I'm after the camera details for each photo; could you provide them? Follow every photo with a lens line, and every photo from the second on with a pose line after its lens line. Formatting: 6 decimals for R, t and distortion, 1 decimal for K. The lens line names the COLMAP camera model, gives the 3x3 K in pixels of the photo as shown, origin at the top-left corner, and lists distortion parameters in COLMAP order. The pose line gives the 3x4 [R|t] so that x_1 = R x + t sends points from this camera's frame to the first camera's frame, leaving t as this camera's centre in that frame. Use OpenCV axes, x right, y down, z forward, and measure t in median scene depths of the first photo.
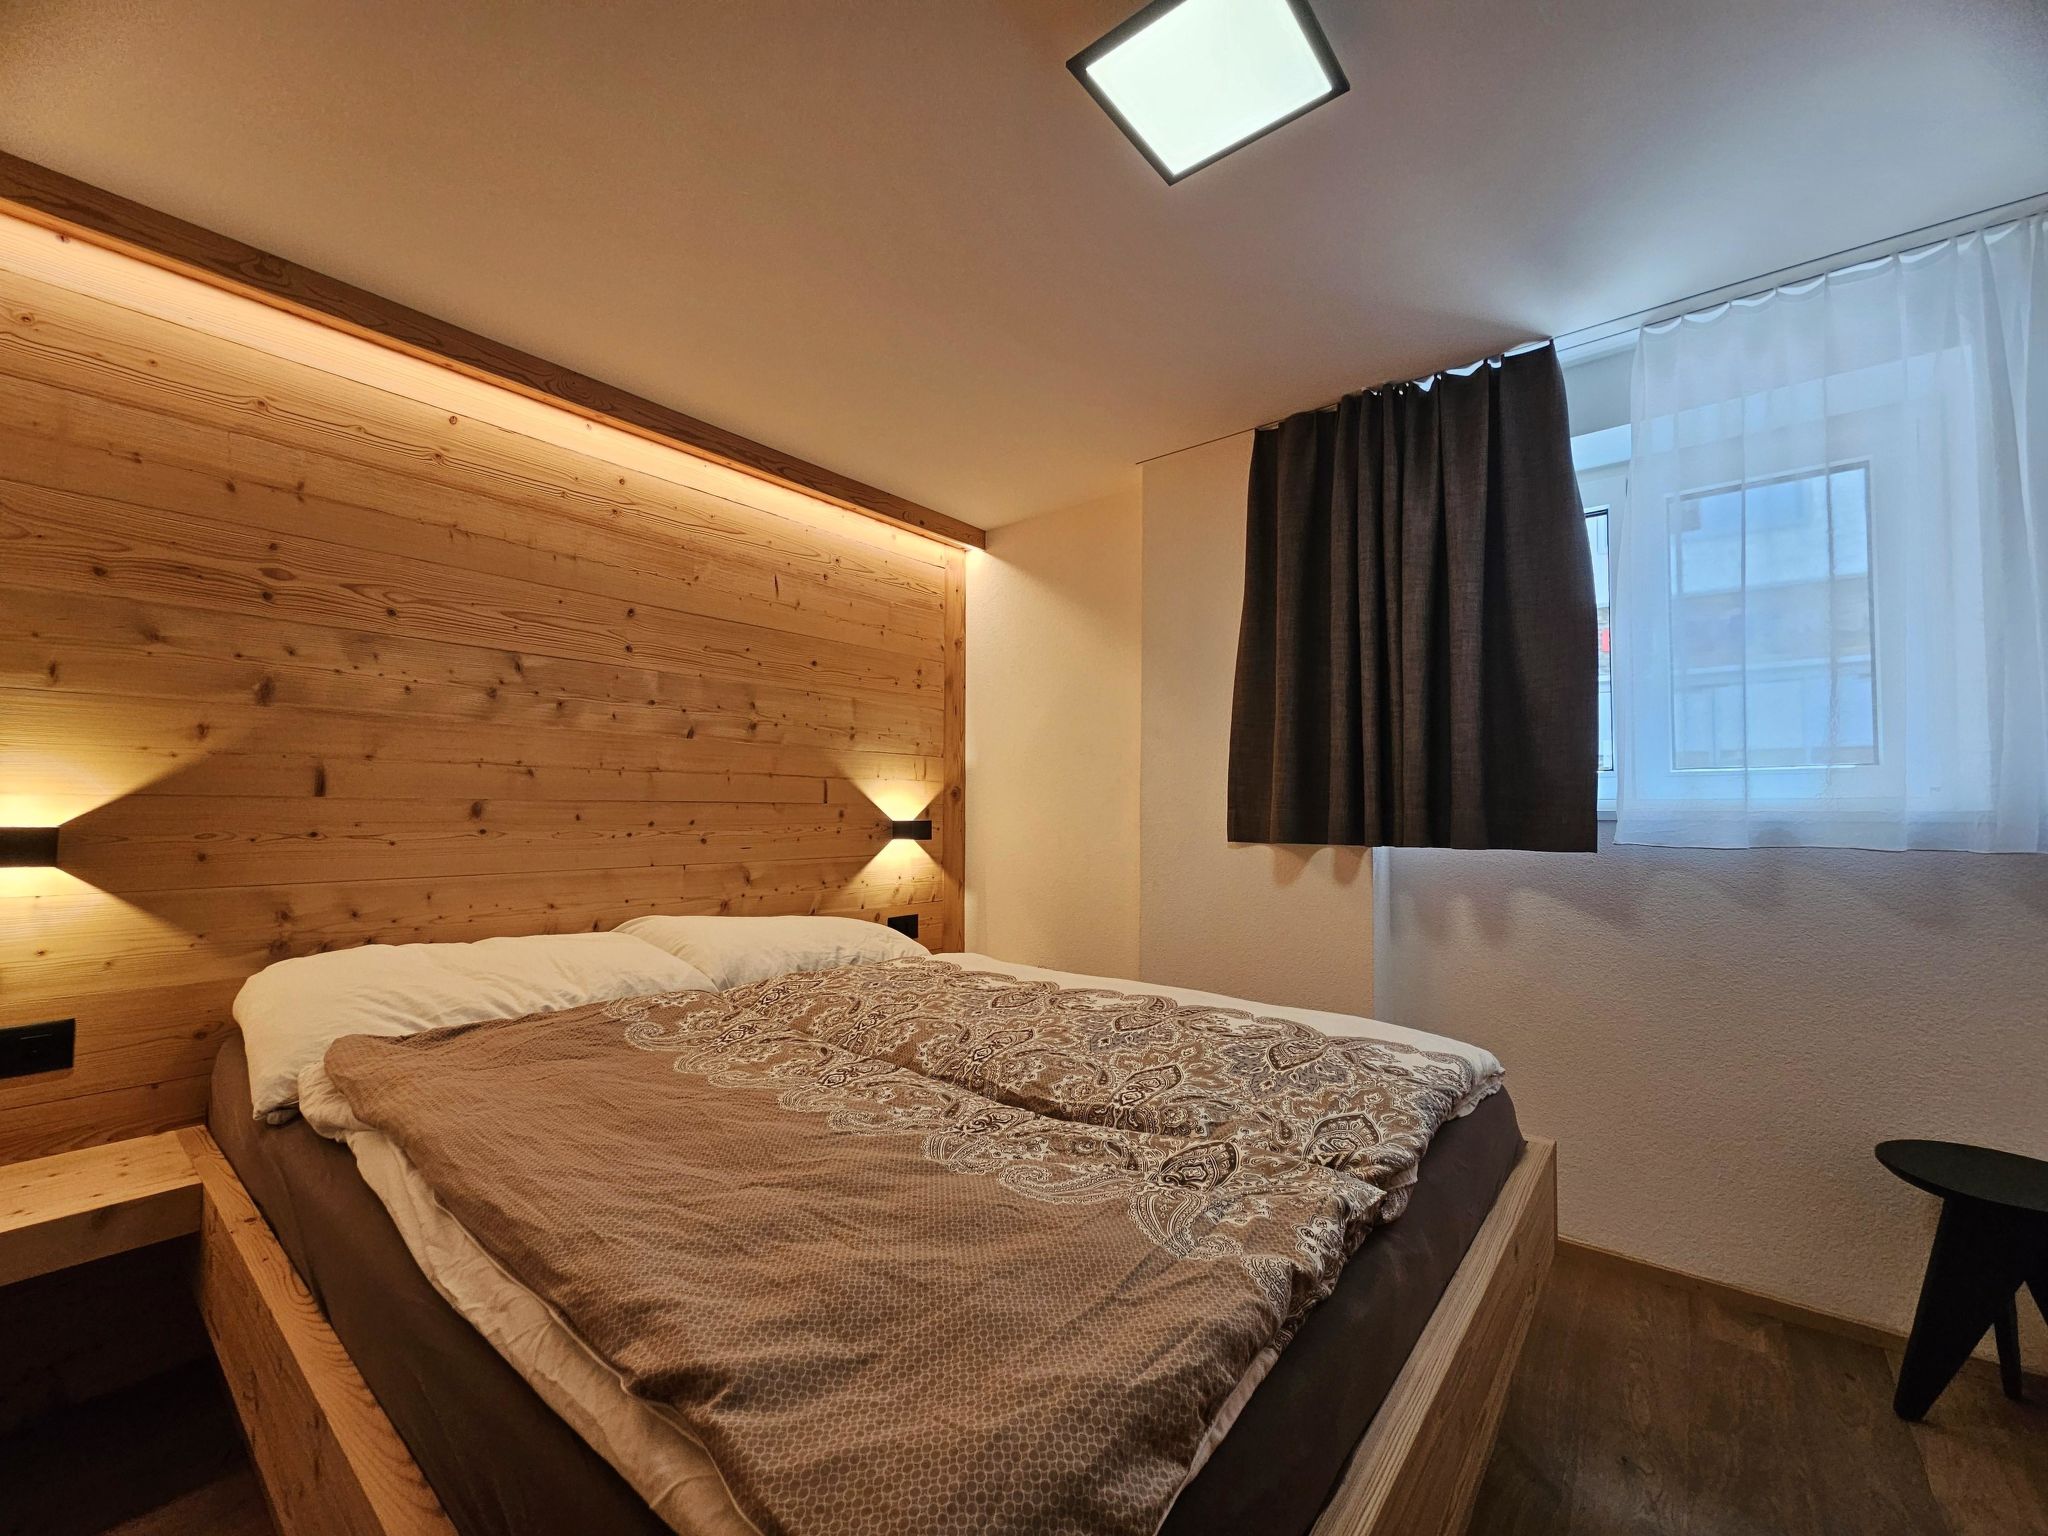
lens RADIAL K [[831.1, 0, 1017.9], [0, 831.1, 762.5], [0, 0, 1]] dist [-0.006976, -0.000097]
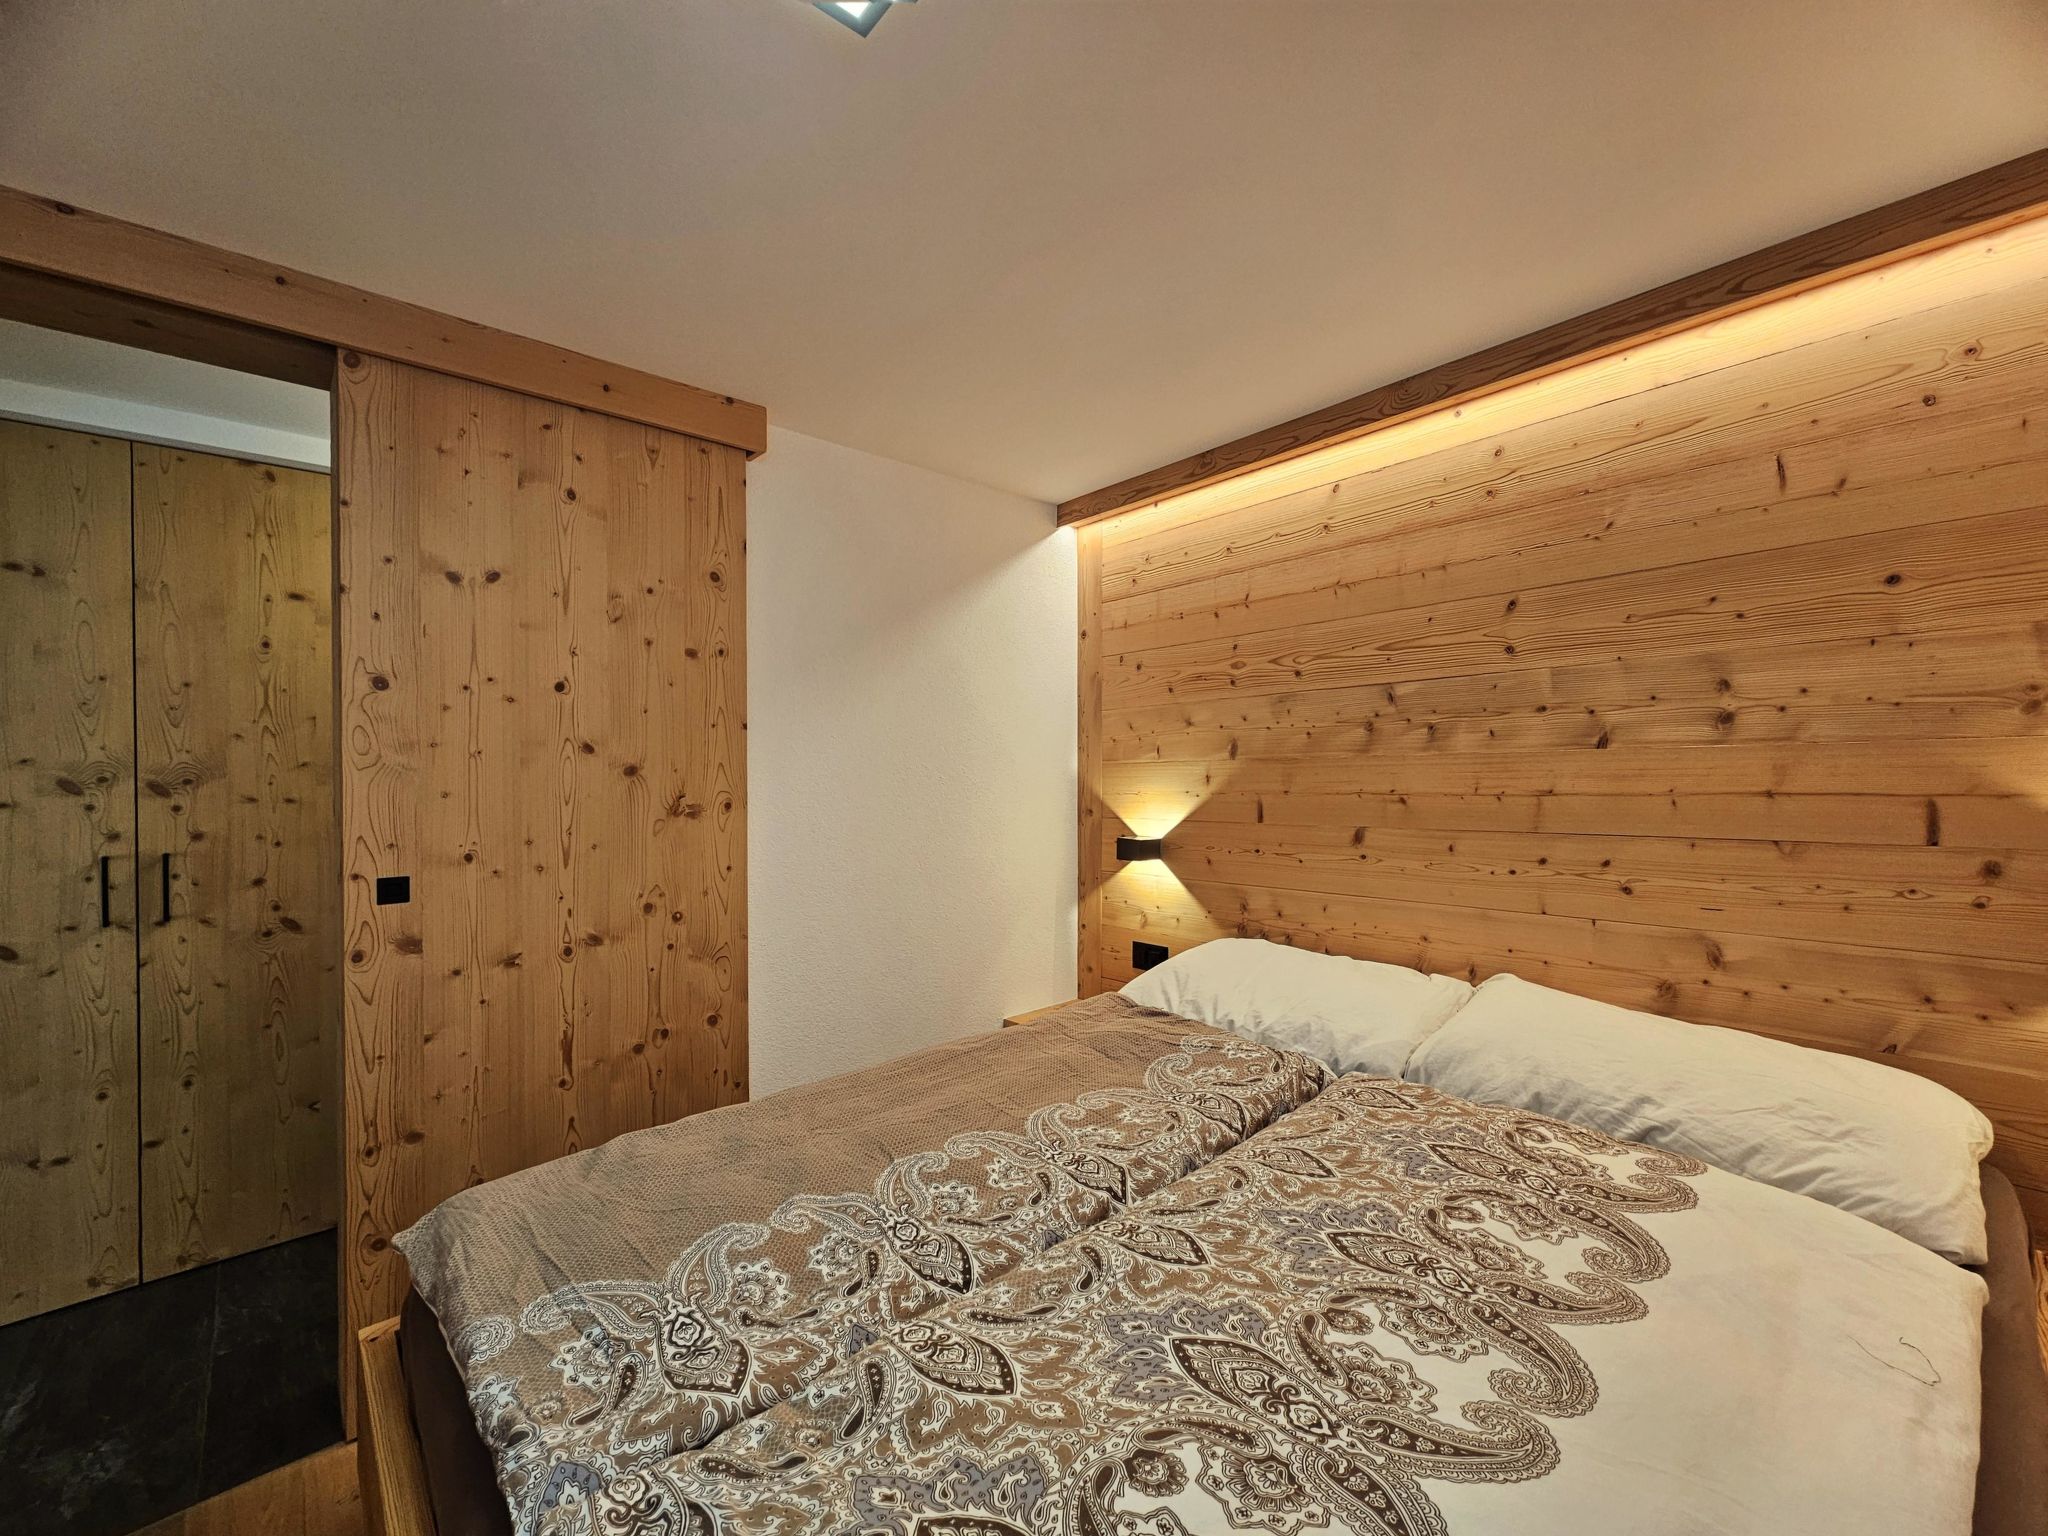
lens RADIAL K [[831.1, 0, 1017.9], [0, 831.1, 762.5], [0, 0, 1]] dist [-0.006976, -0.000097]
pose [[-0.152090, -0.021457, -0.988134, 0.457318], [0.072757, 0.996809, -0.032843, -0.033932], [0.985685, -0.076889, -0.150044, 0.666891]]
